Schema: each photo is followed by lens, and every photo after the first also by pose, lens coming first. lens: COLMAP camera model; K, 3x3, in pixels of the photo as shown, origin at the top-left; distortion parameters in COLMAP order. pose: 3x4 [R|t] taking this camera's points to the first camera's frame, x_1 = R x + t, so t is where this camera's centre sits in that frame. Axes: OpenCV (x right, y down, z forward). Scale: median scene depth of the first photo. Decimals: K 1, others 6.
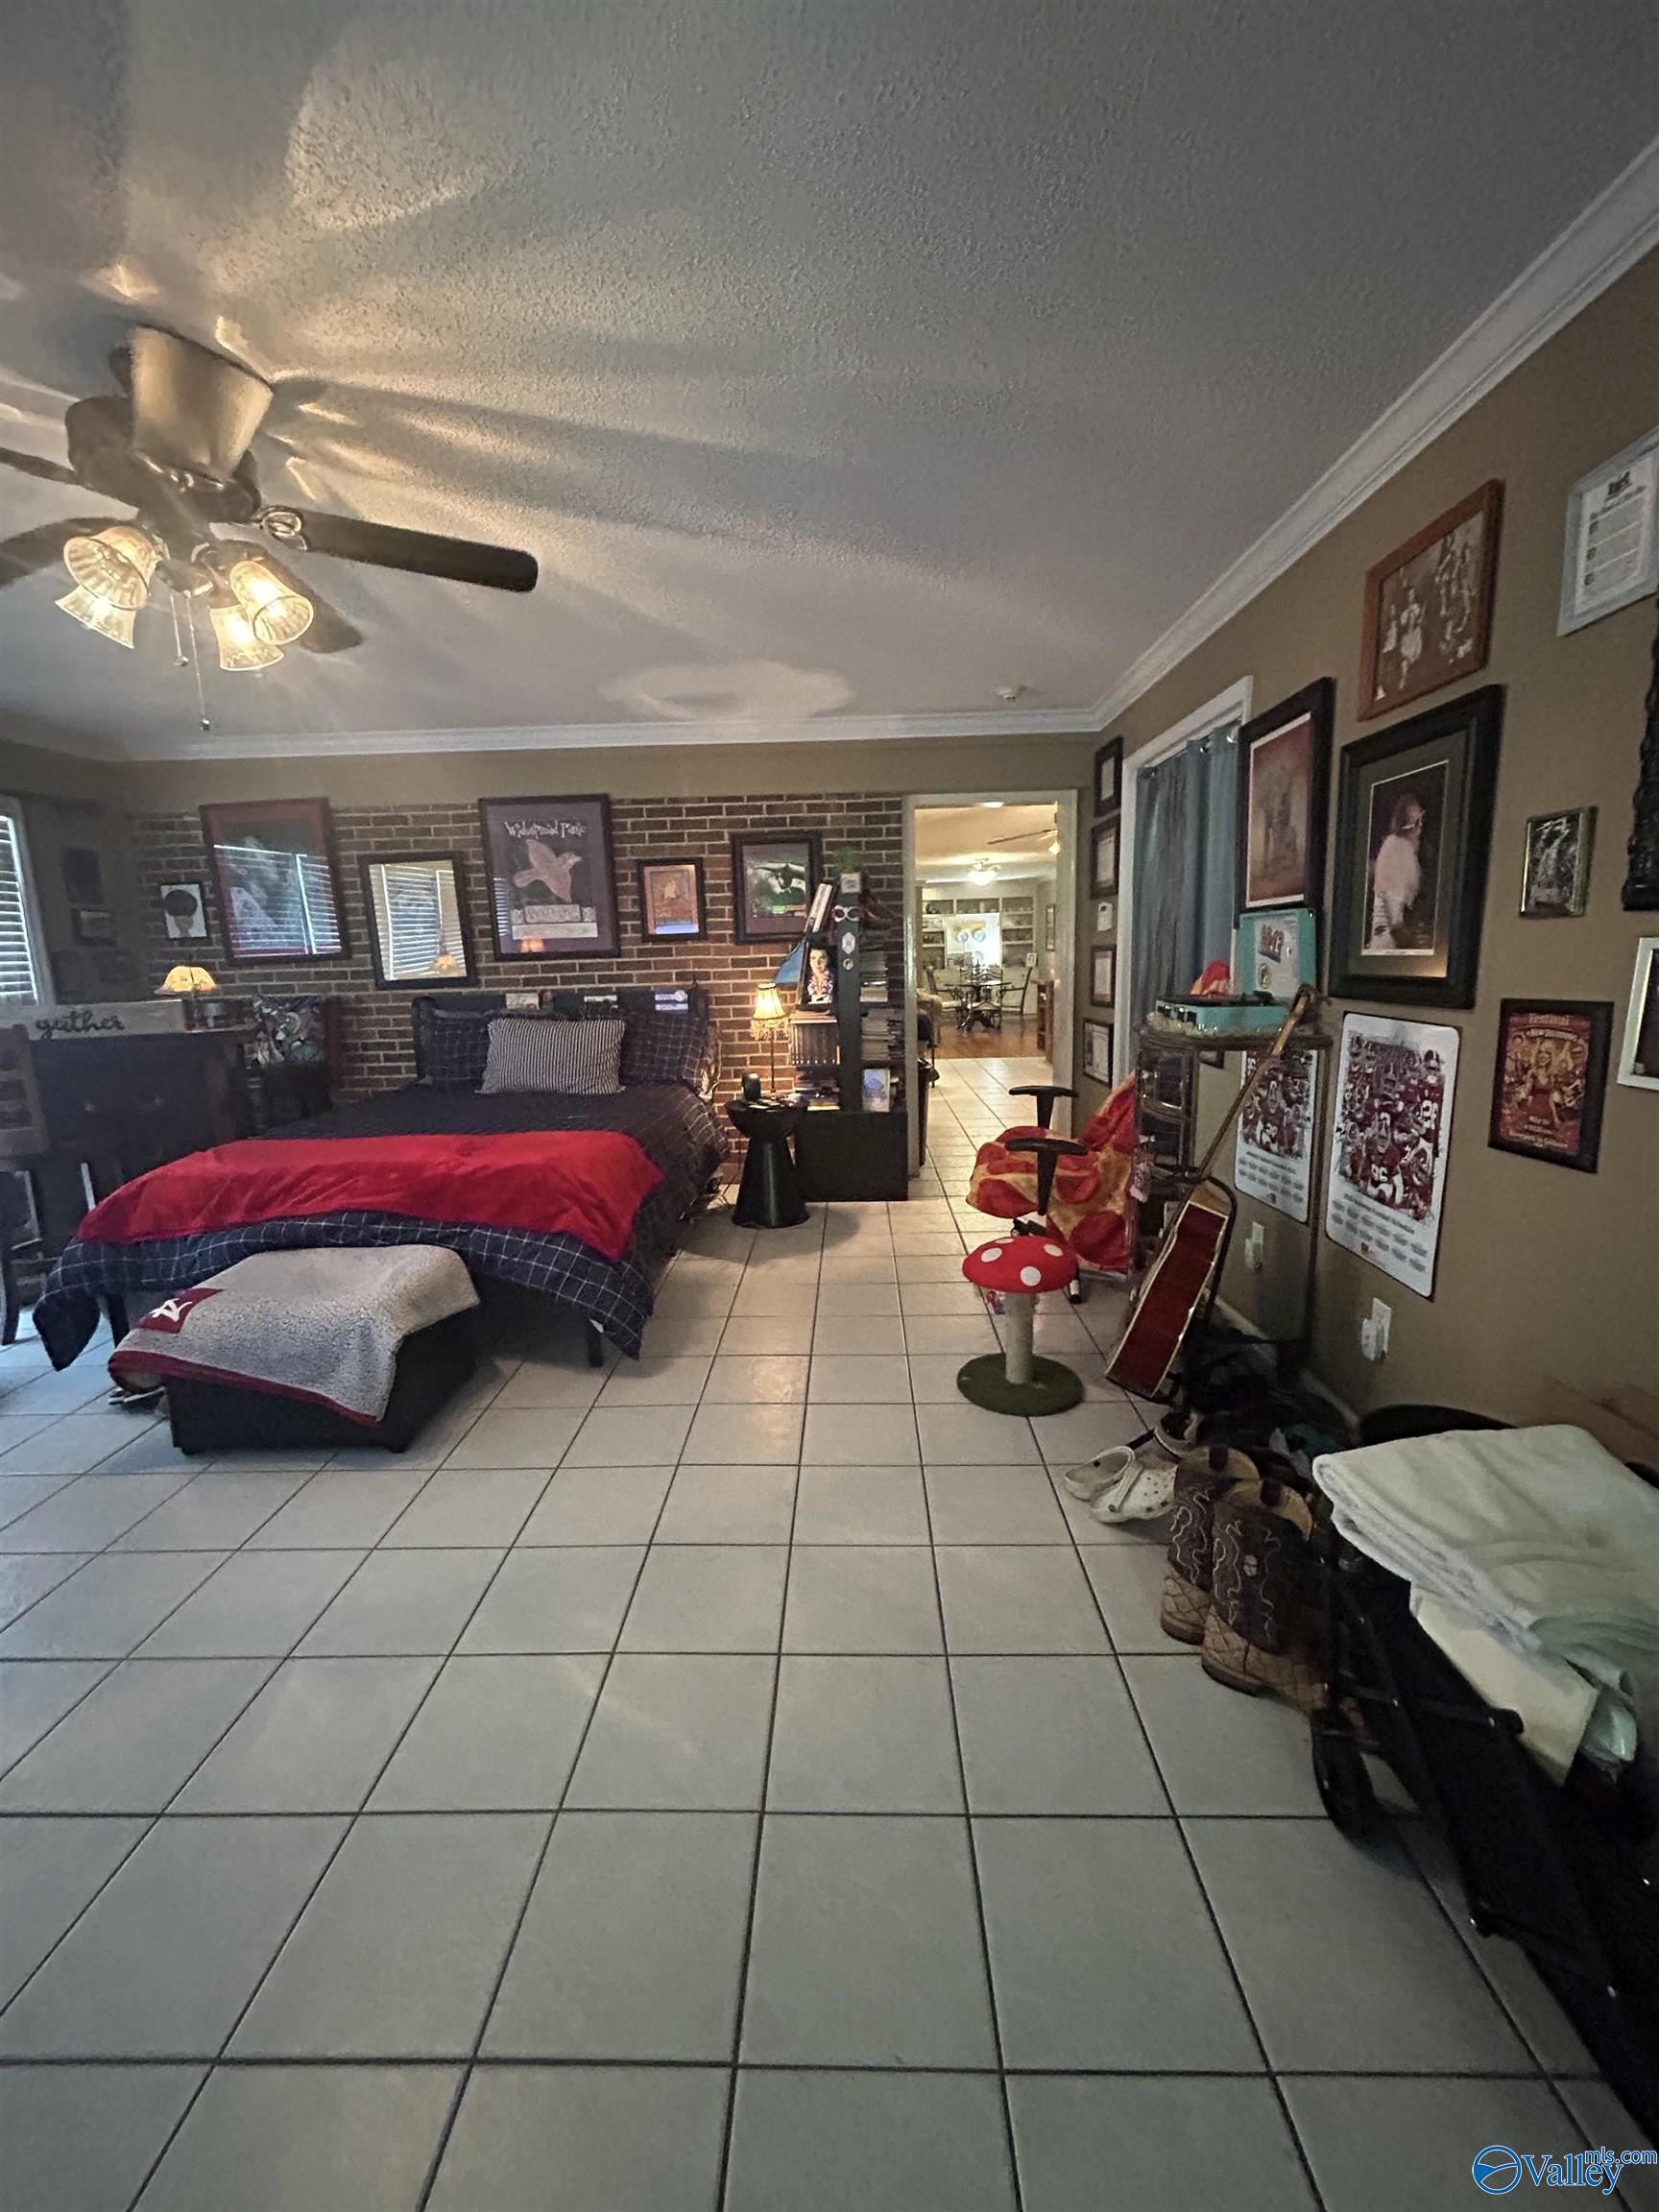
lens RADIAL K [[891.0, 0, 833.3], [0, 891.0, 1105.0], [0, 0, 1]] dist [-0.002569, 0.000525]
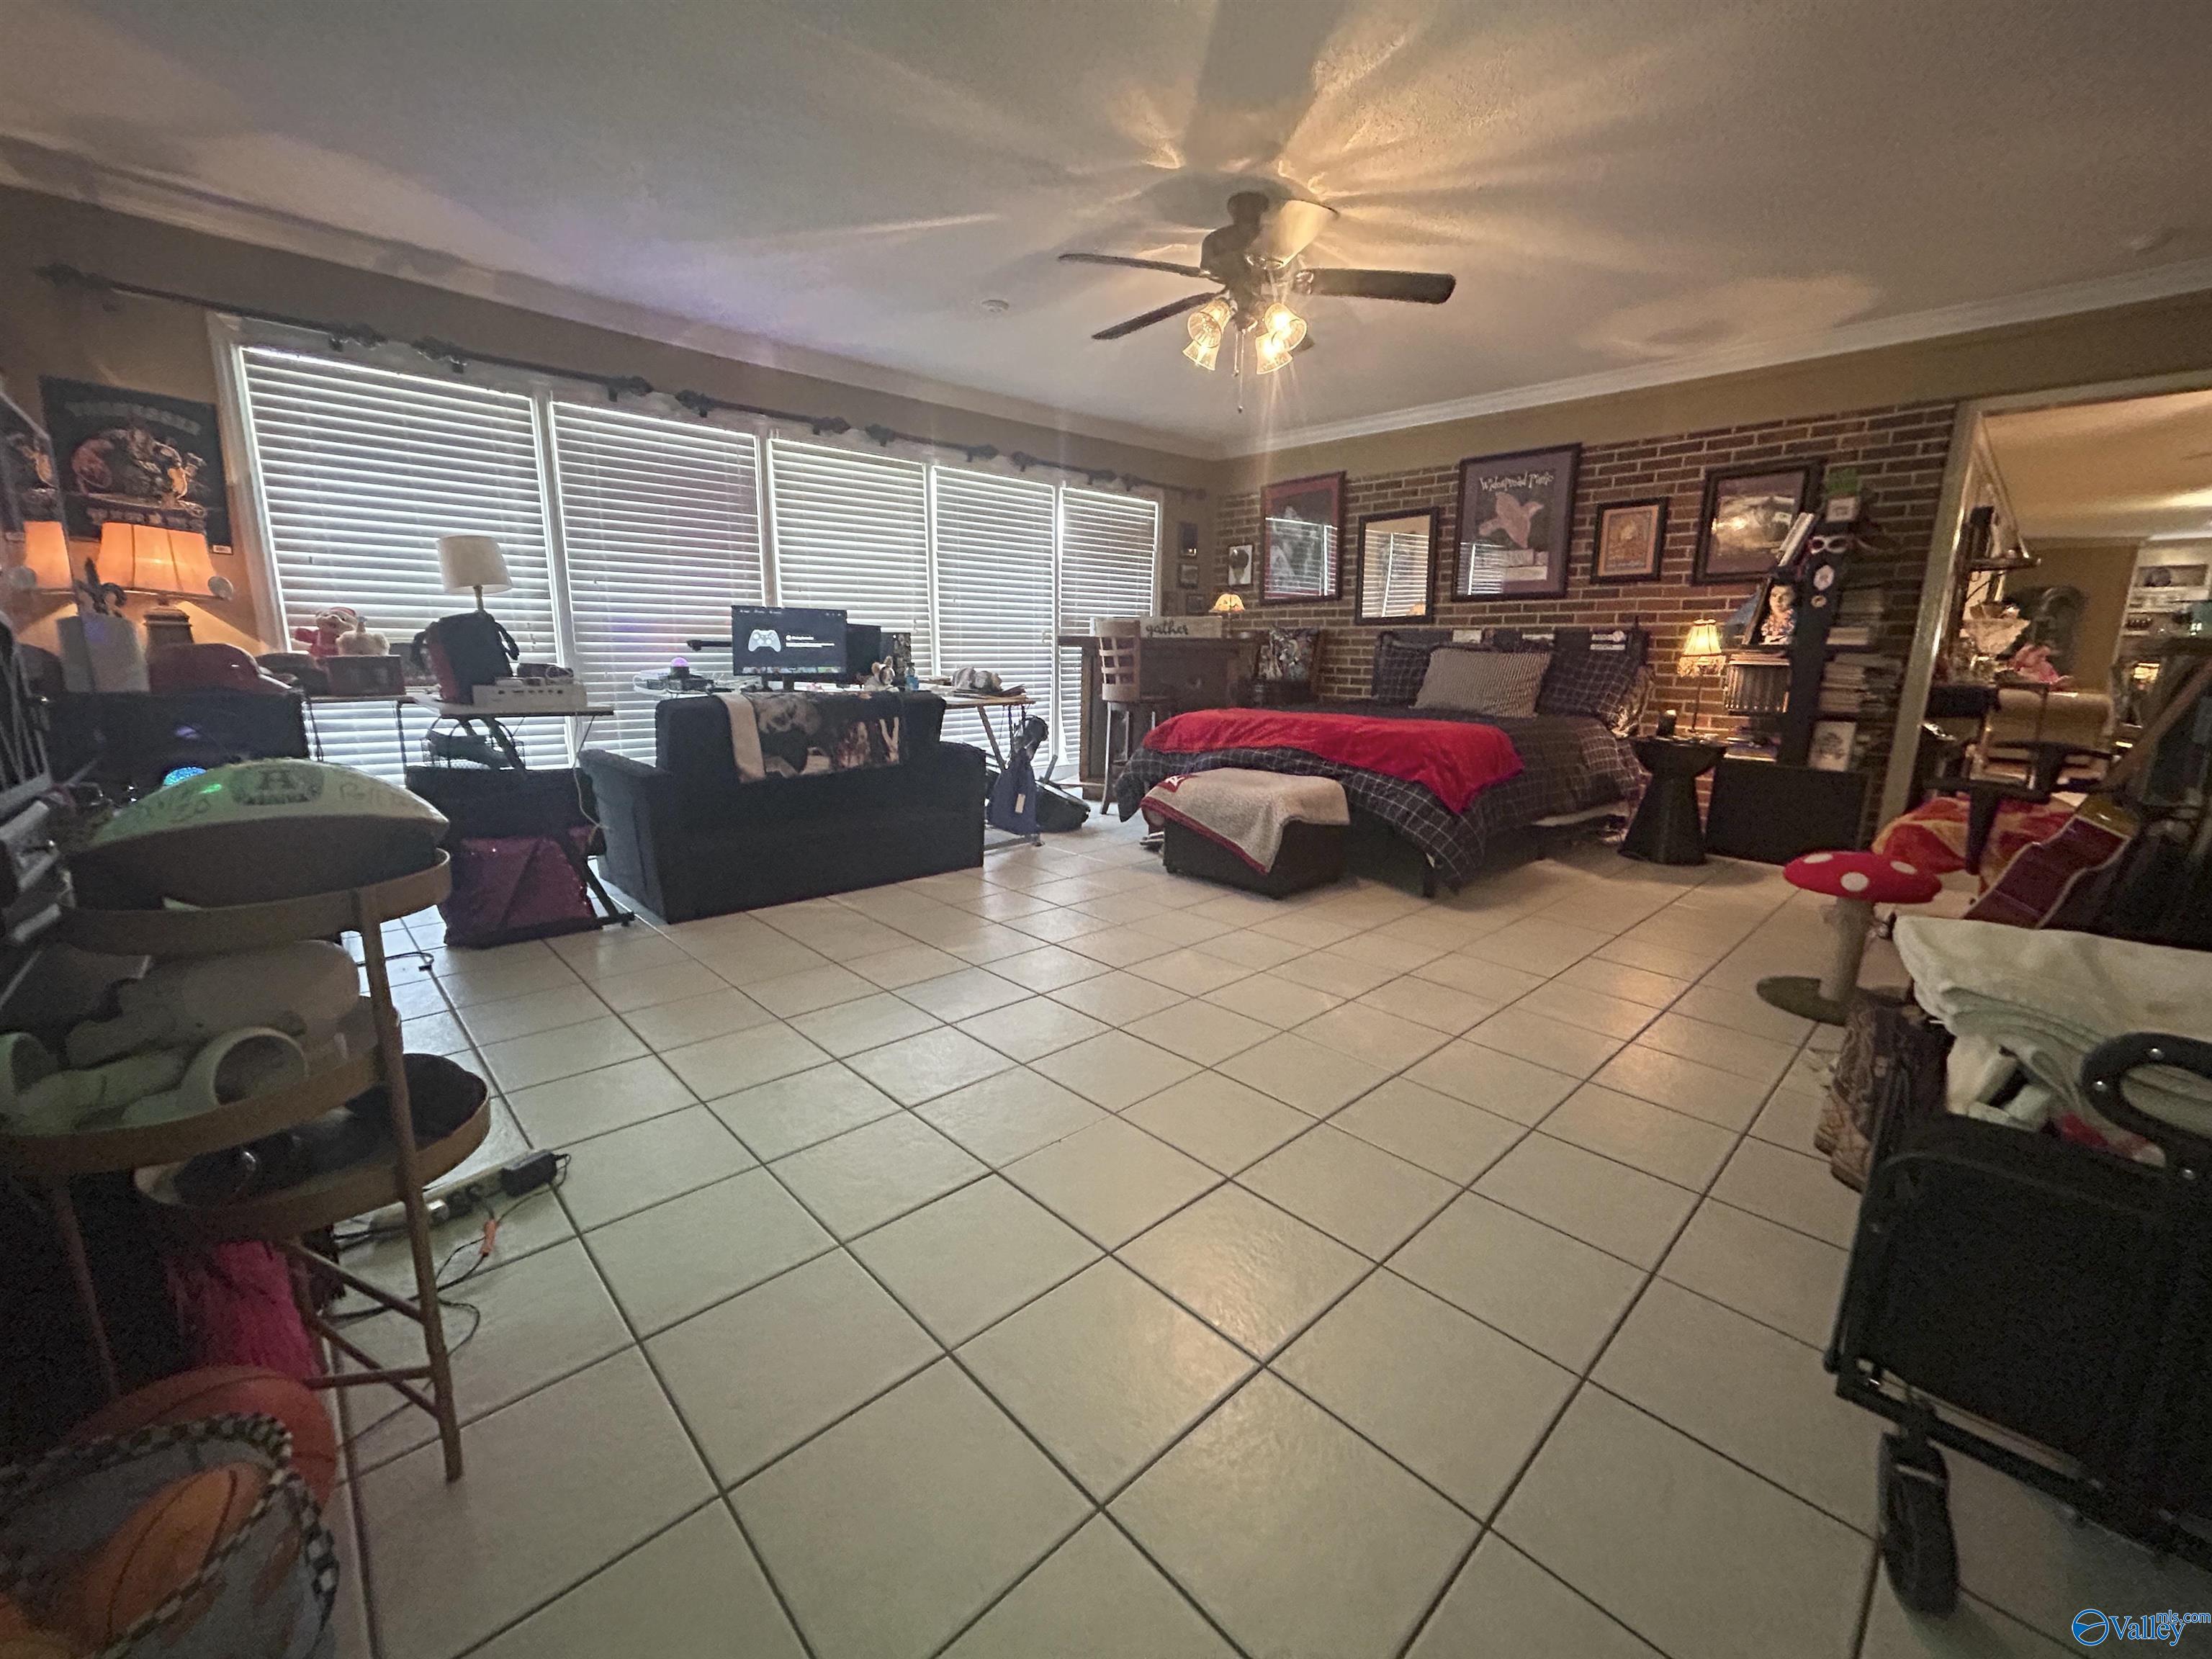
lens RADIAL K [[891.0, 0, 1106.1], [0, 891.0, 828.2], [0, 0, 1]] dist [-0.002569, 0.000525]
pose [[0.704028, 0.177295, -0.687686, 0.175254], [-0.153577, 0.983431, 0.096316, 0.096599], [0.693368, 0.037804, 0.719591, -0.152101]]
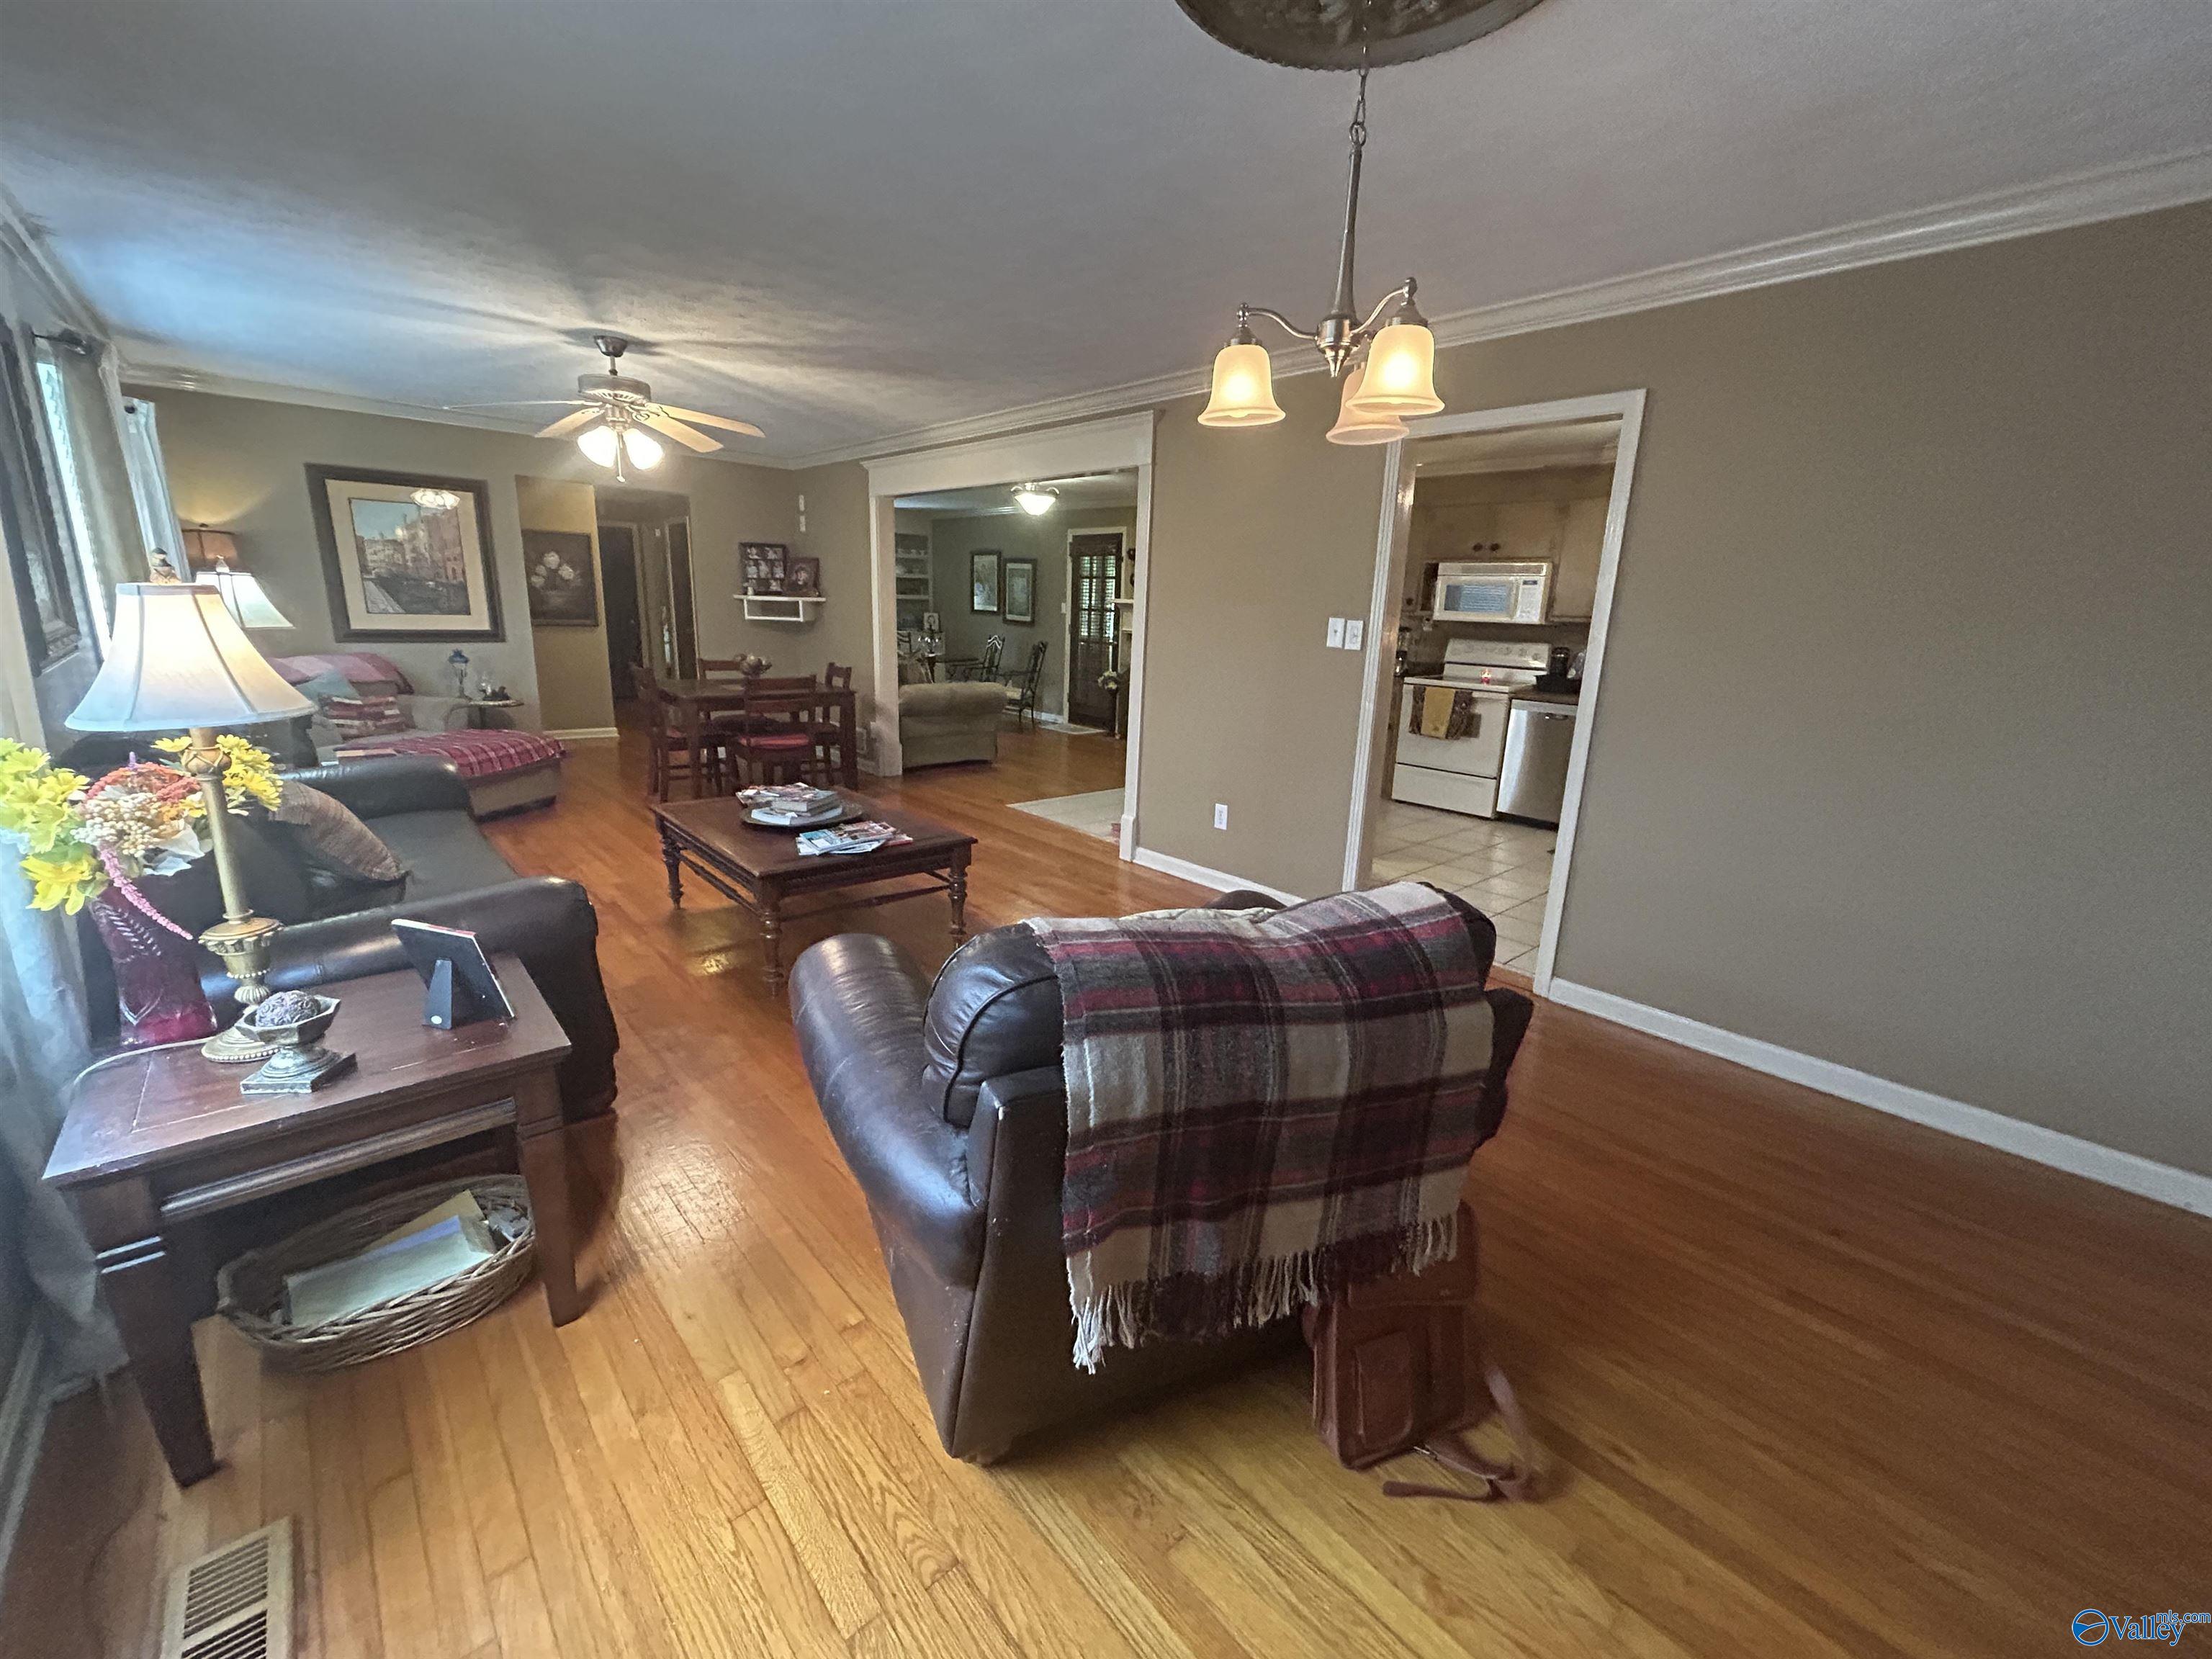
lens RADIAL K [[891.0, 0, 1092.7], [0, 891.0, 822.9], [0, 0, 1]] dist [-0.002569, 0.000525]
pose [[0.726279, -0.115392, 0.677645, -0.805940], [0.063487, 0.992856, 0.101025, -0.236859], [-0.684462, -0.030351, 0.728417, 1.363532]]
